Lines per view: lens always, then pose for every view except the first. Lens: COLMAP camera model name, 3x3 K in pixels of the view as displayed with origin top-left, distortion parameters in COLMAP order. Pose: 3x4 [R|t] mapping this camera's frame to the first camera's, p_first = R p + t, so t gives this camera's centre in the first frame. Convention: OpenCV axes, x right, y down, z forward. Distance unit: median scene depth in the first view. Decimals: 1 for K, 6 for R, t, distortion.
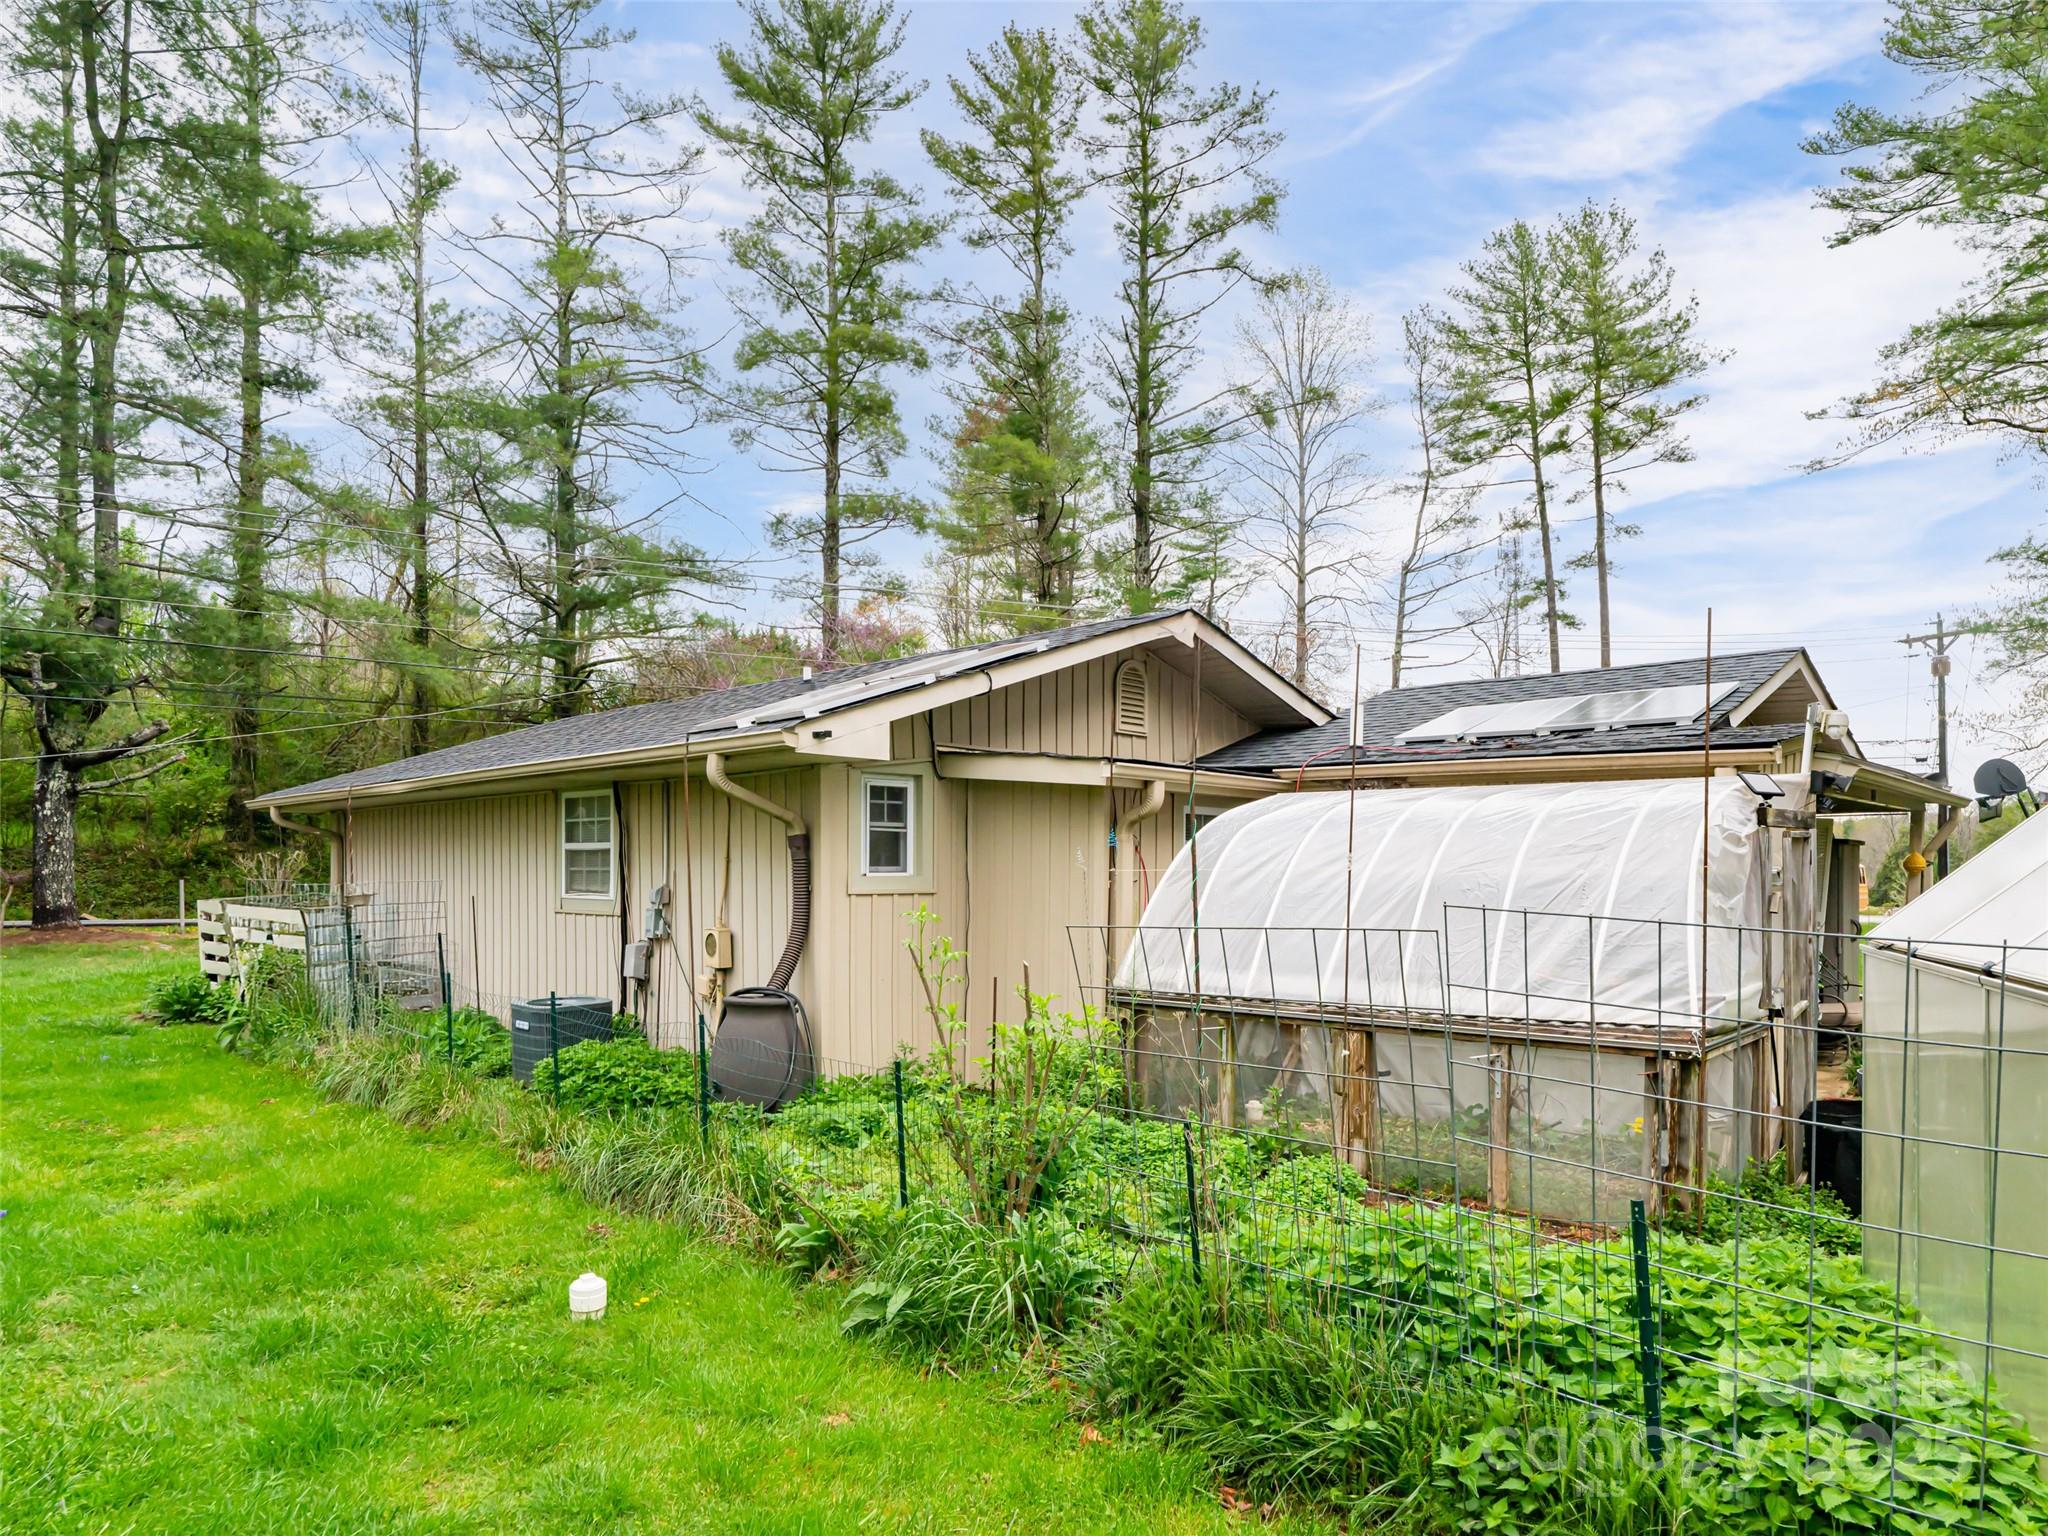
lens RADIAL K [[1345.0, 0, 948.8], [0, 1345.0, 881.1], [0, 0, 1]] dist [-0.022383, 0.000196]
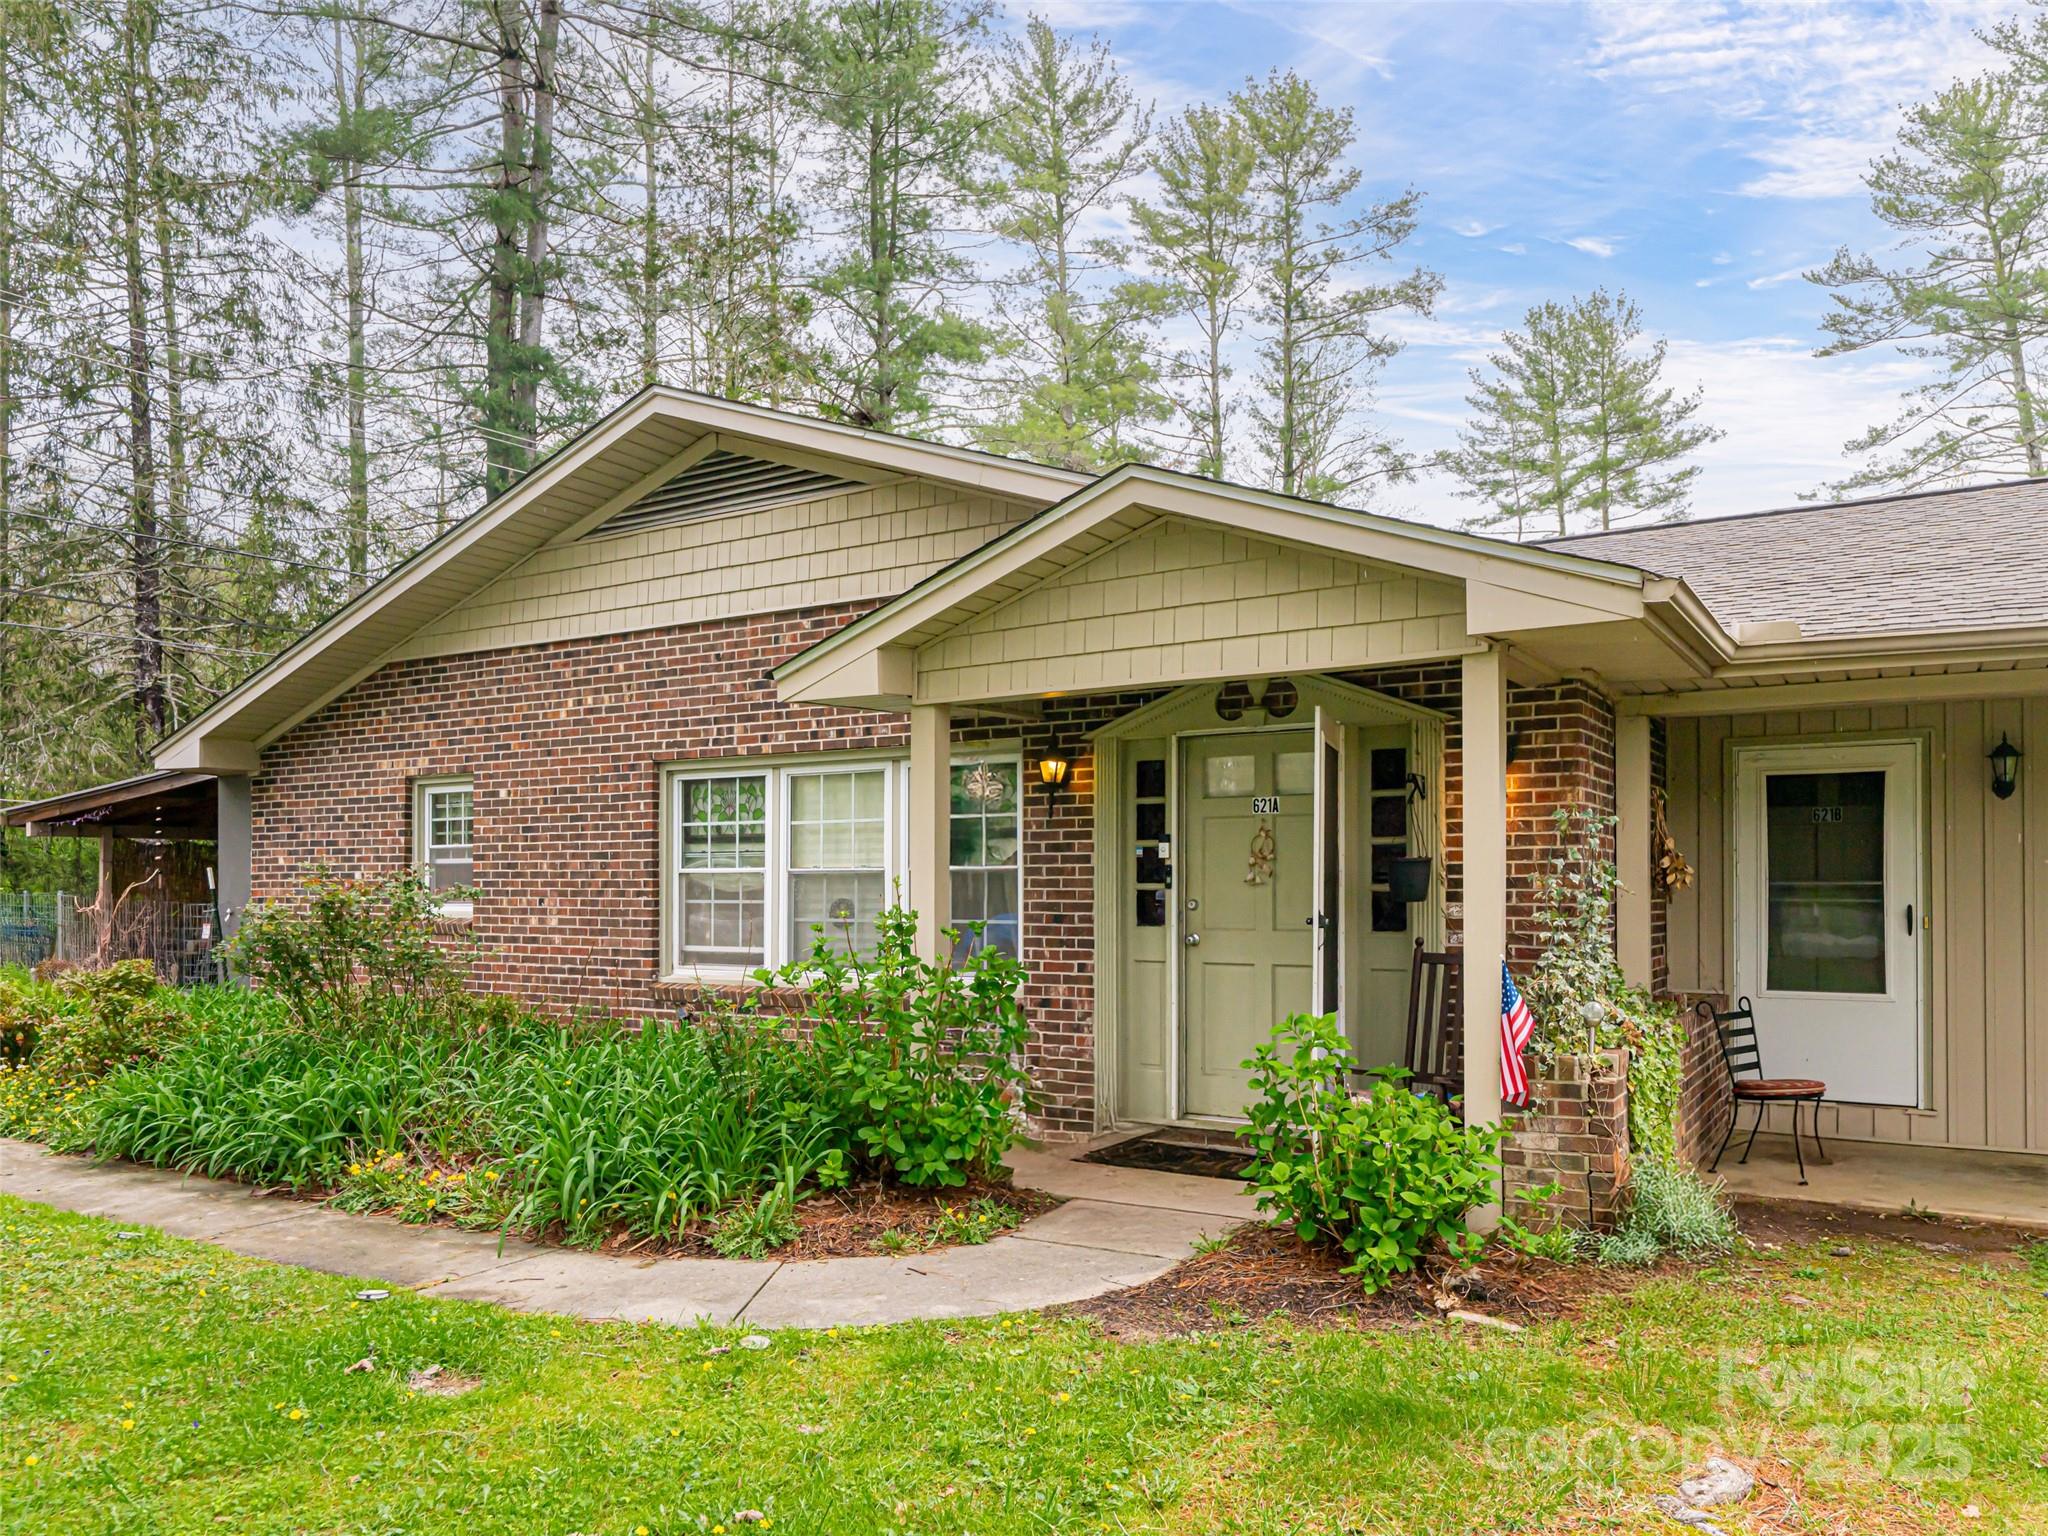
lens RADIAL K [[1423.6, 0, 1051.9], [0, 1423.6, 927.5], [0, 0, 1]] dist [0.013850, -0.013418]
pose [[0.969485, -0.016363, 0.244604, -0.347254], [0.007257, 0.999248, 0.038082, -0.003717], [-0.245044, -0.035145, 0.968875, -0.129639]]
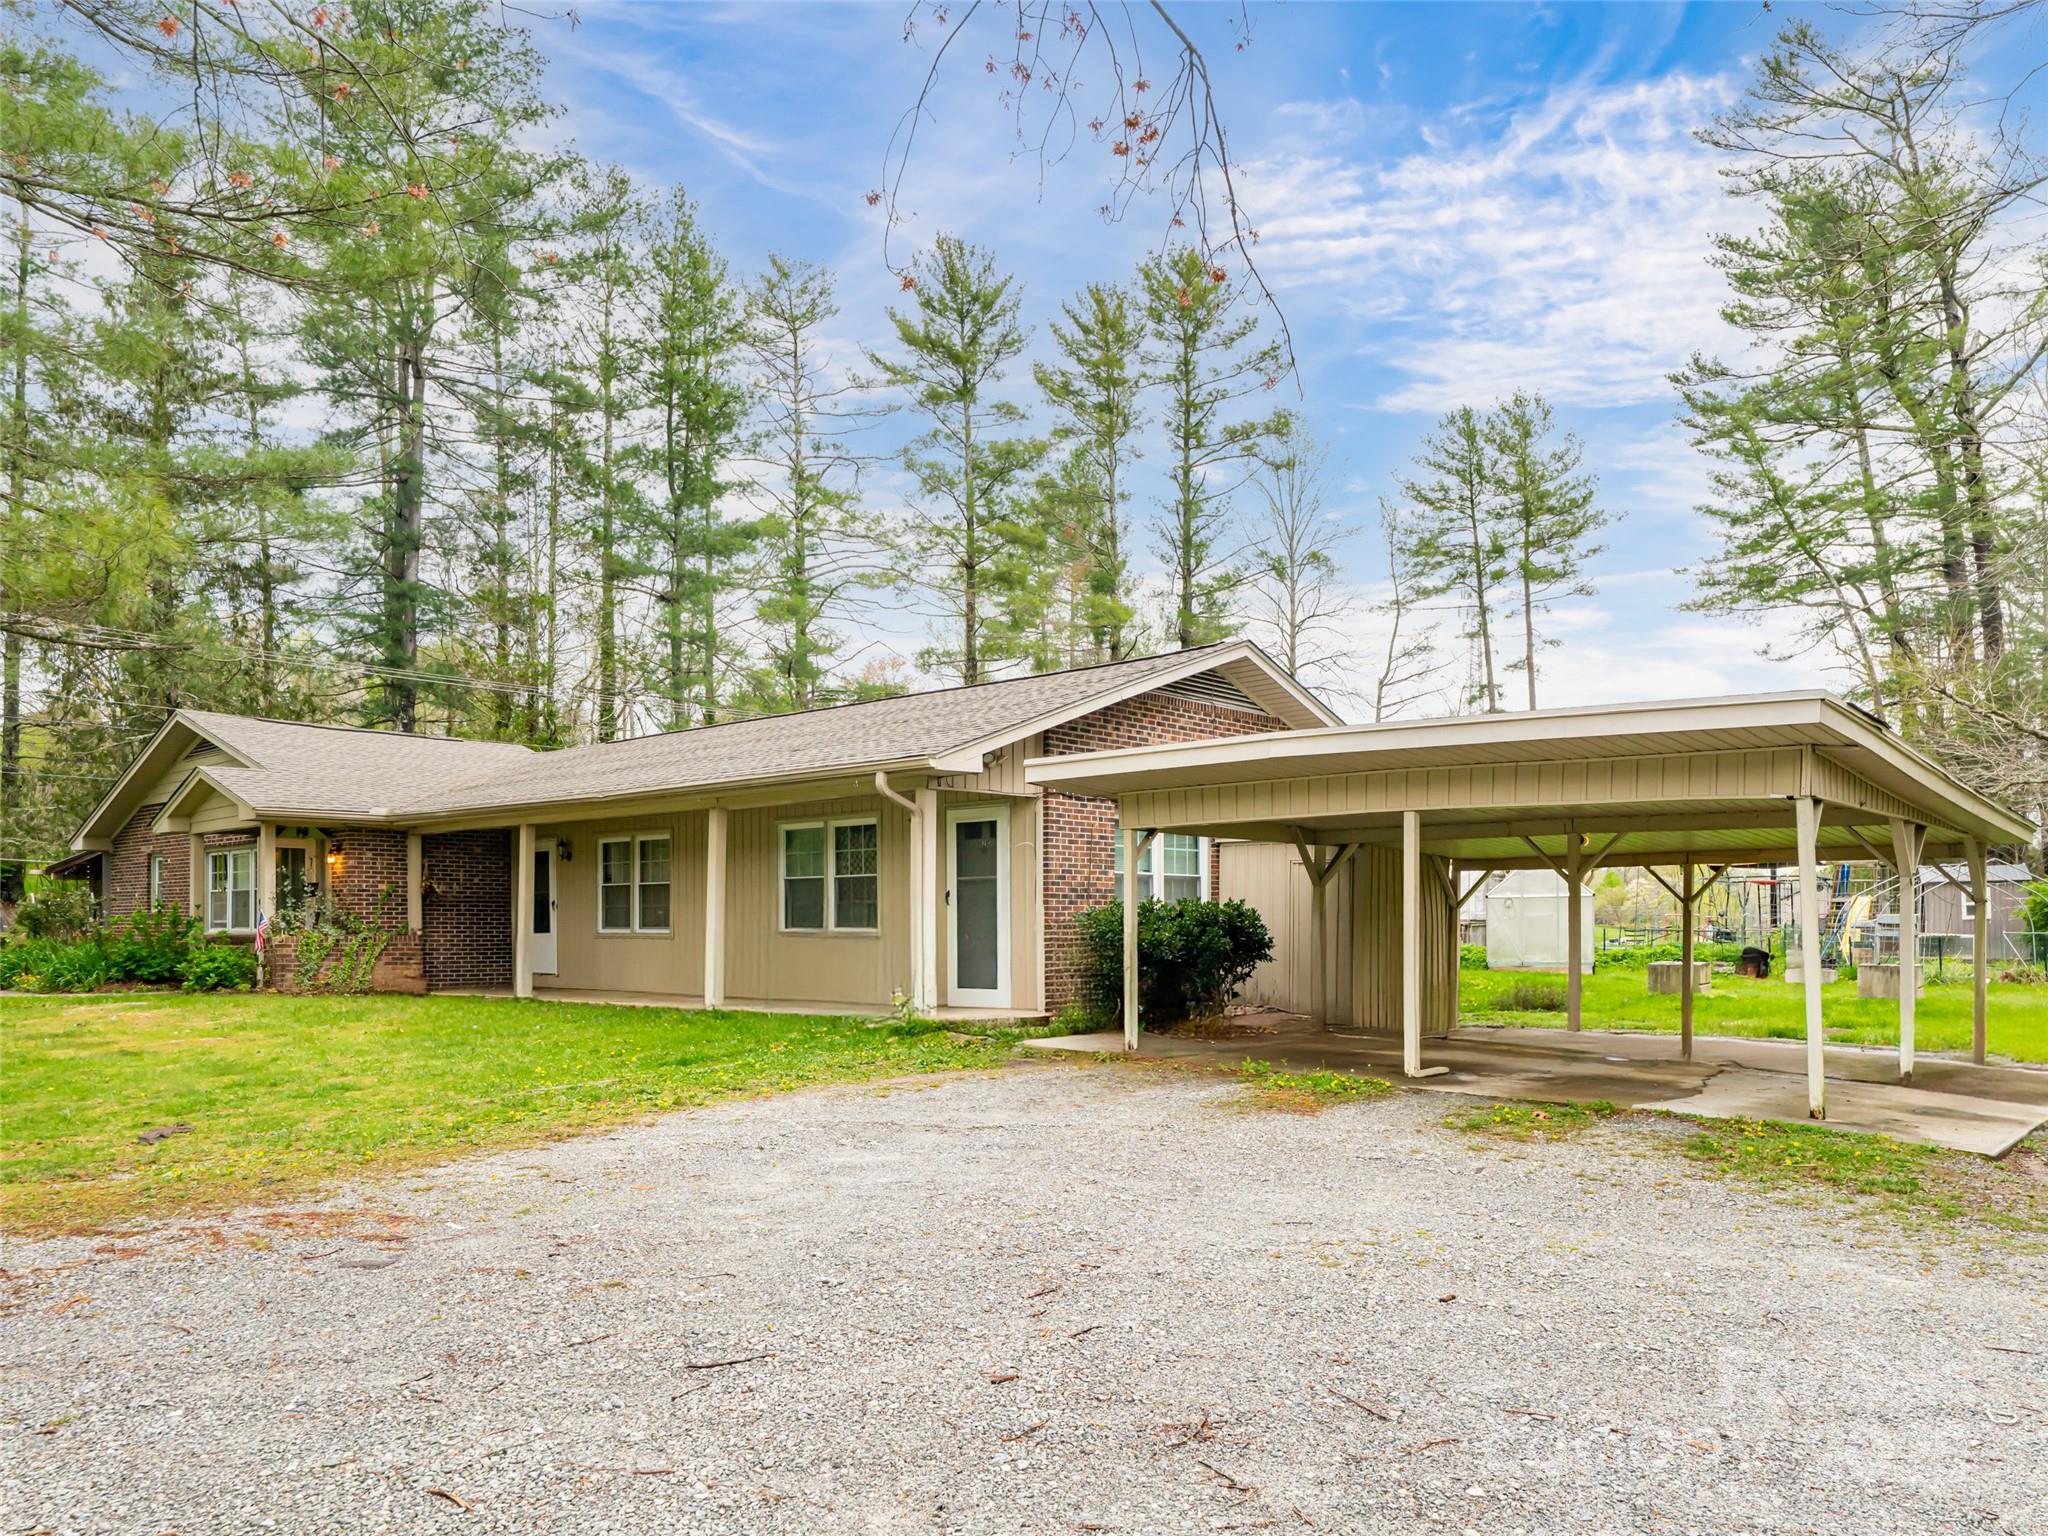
lens RADIAL K [[1423.6, 0, 982.7], [0, 1423.6, 896.9], [0, 0, 1]] dist [0.013850, -0.013418]
pose [[0.997809, -0.003986, 0.066041, -0.150824], [0.005389, 0.999763, -0.021074, 0.007251], [-0.065941, 0.021384, 0.997594, -0.386537]]
